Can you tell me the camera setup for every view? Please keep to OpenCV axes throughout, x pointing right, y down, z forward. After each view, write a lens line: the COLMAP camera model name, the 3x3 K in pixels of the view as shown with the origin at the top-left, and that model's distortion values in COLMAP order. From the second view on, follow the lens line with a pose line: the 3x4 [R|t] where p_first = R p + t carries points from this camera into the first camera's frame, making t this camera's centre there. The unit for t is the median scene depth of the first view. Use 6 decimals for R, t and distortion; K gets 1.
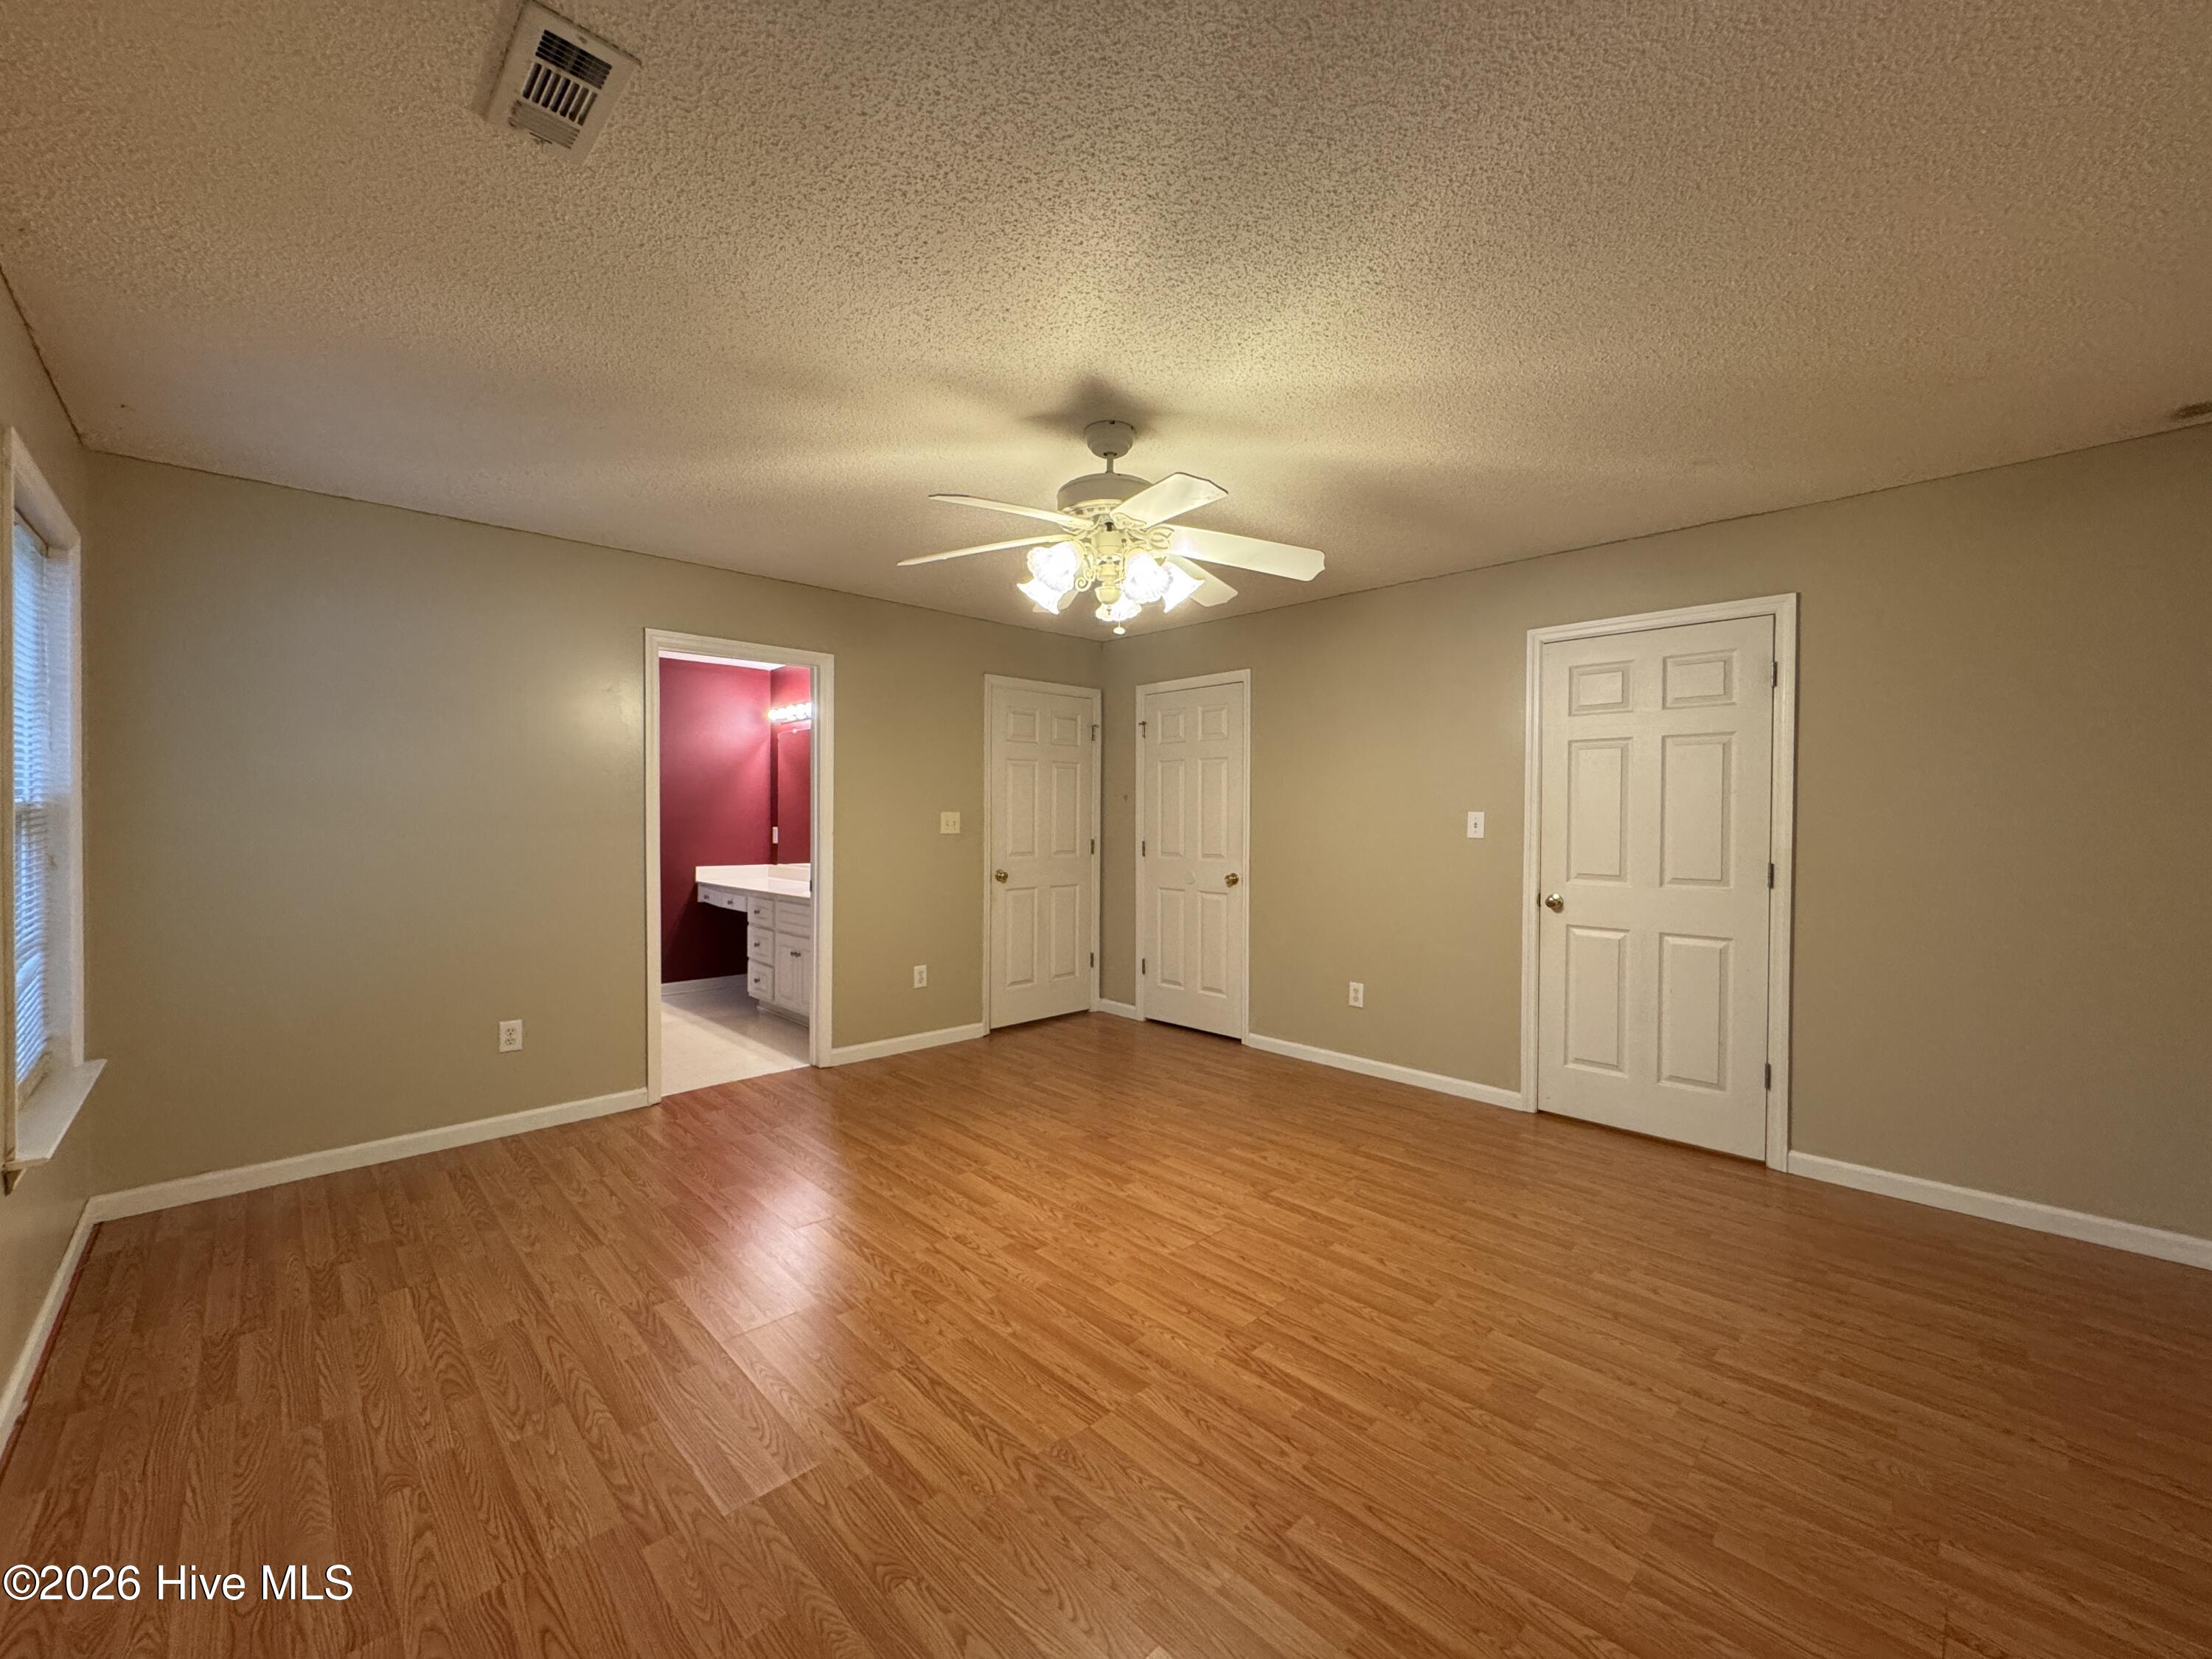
lens RADIAL K [[882.5, 0, 1101.7], [0, 882.5, 833.0], [0, 0, 1]] dist [-0.002757, -0.000598]
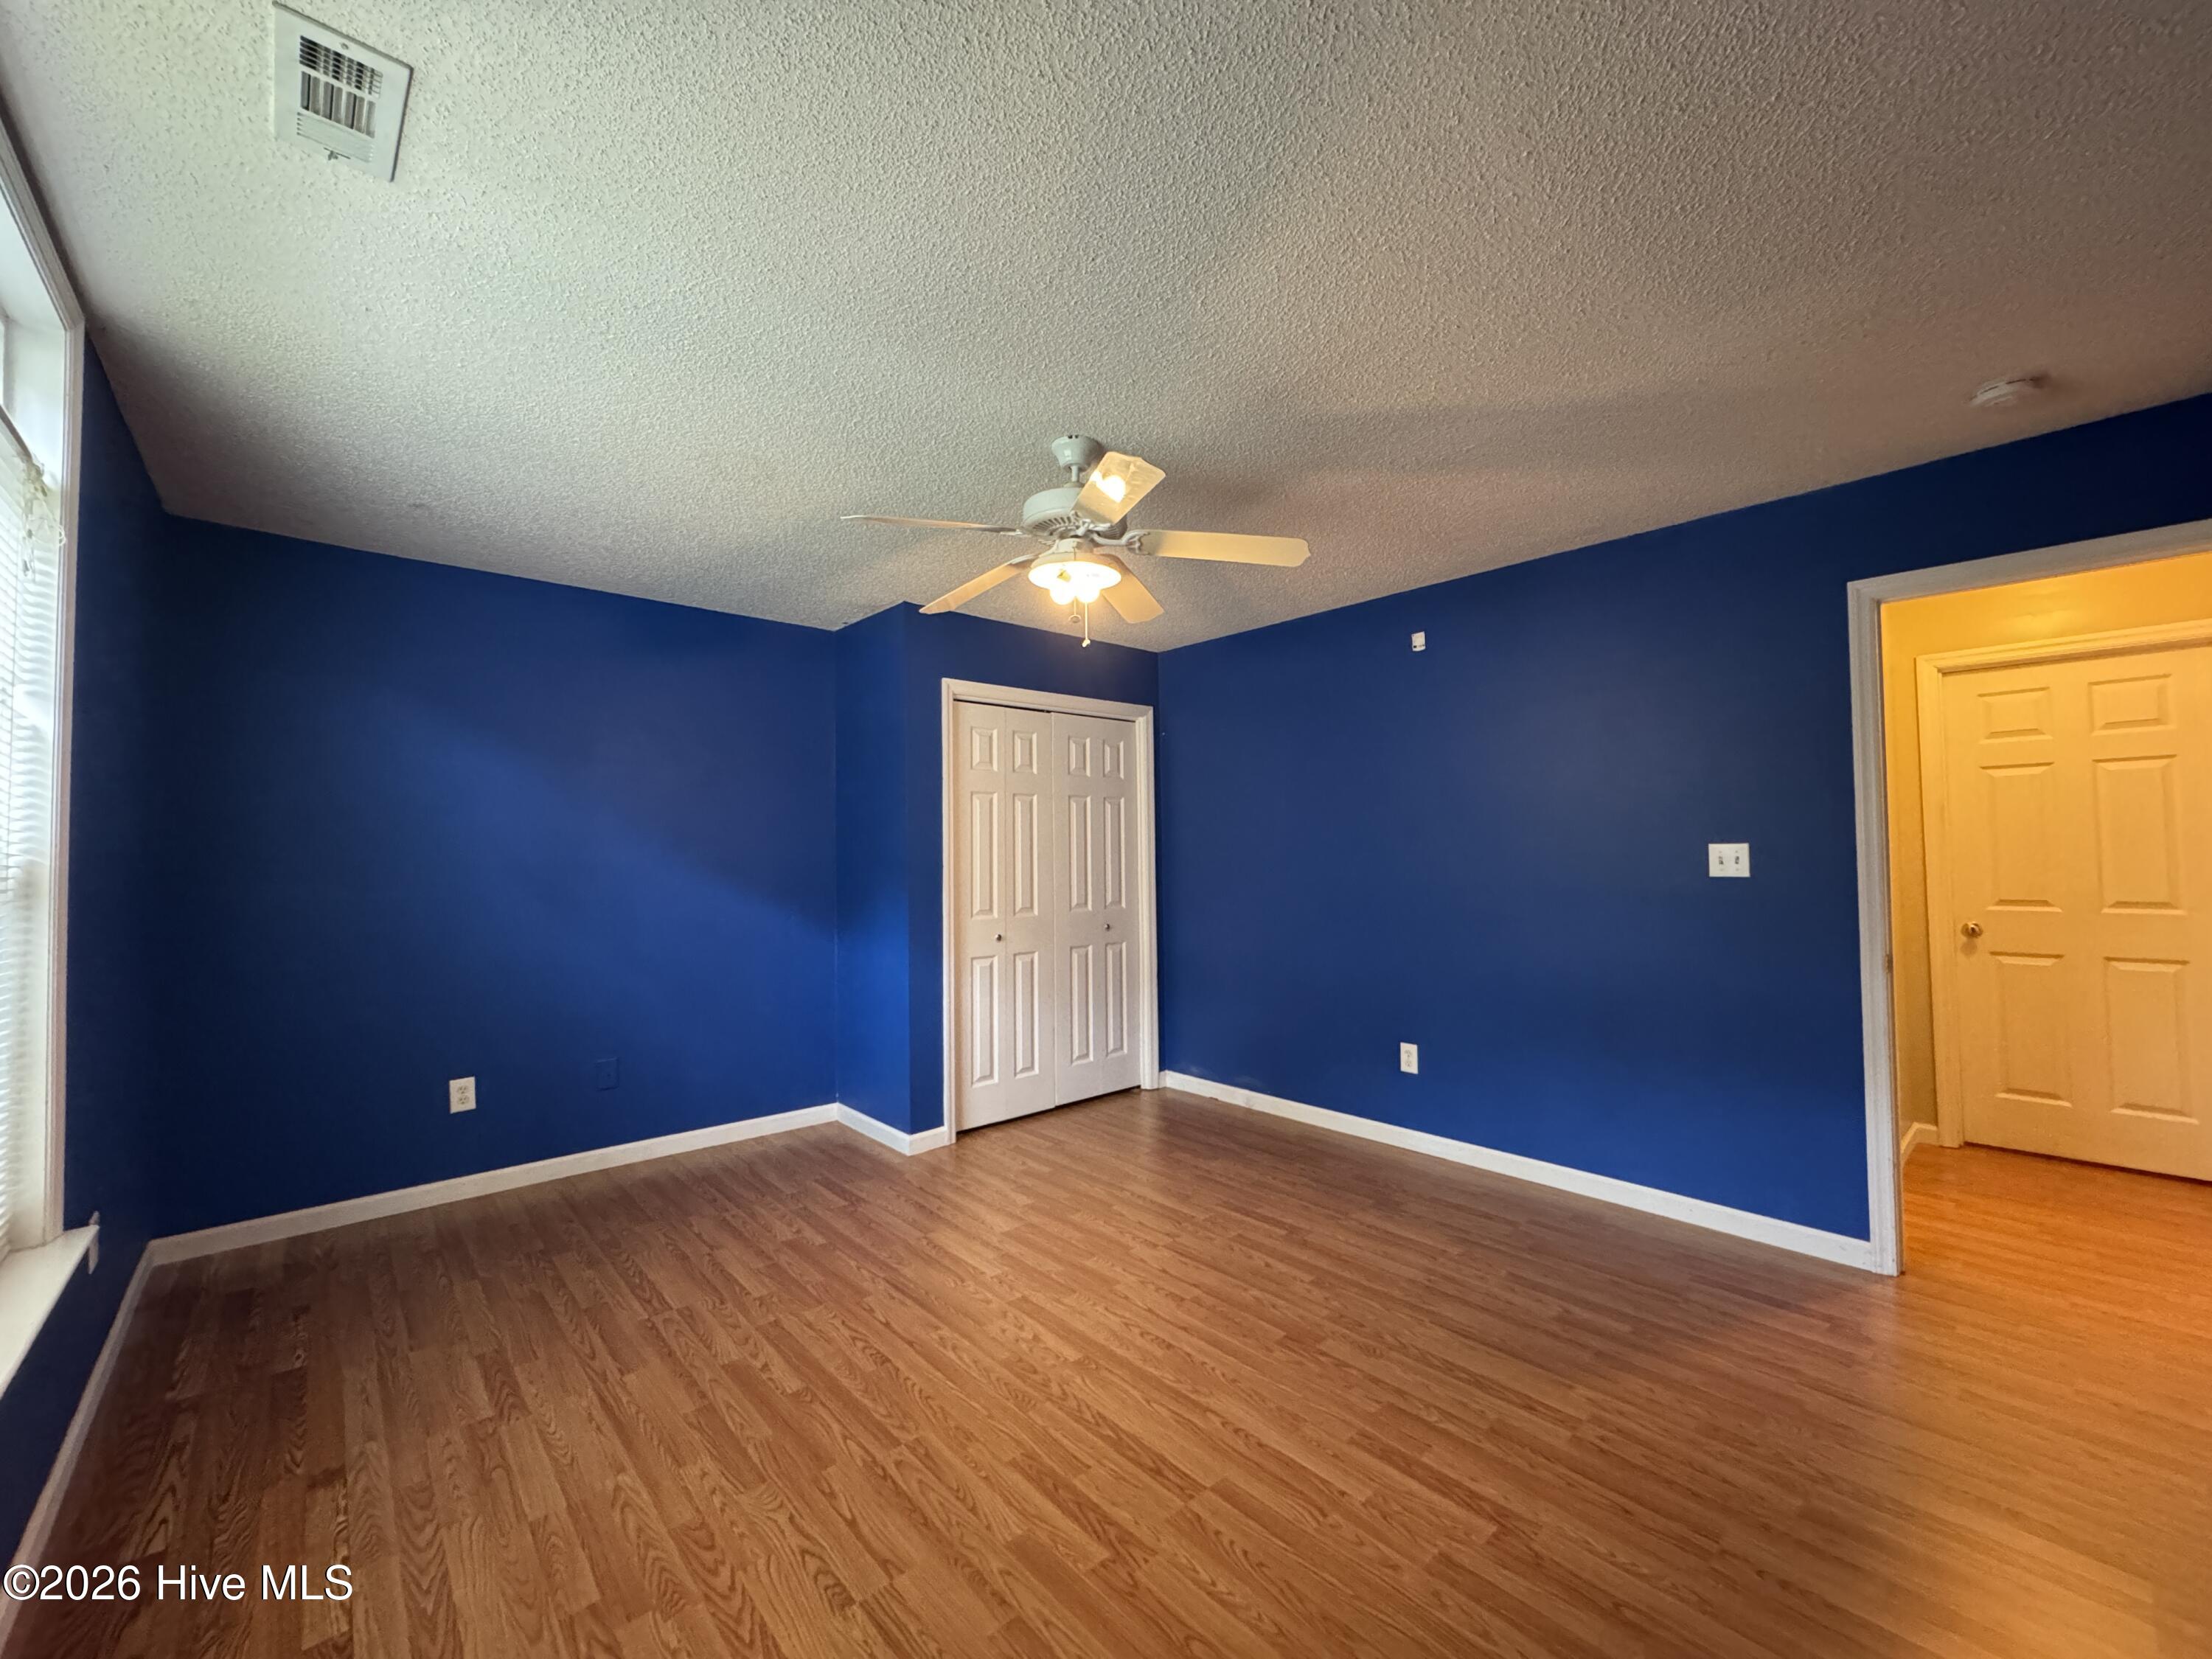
lens RADIAL K [[882.5, 0, 1099.7], [0, 882.5, 839.2], [0, 0, 1]] dist [-0.002757, -0.000598]
pose [[-0.999172, 0.001480, 0.040658, -0.170213], [0.001177, 0.999971, -0.007469, -0.034010], [-0.040668, -0.007415, -0.999145, 1.951162]]
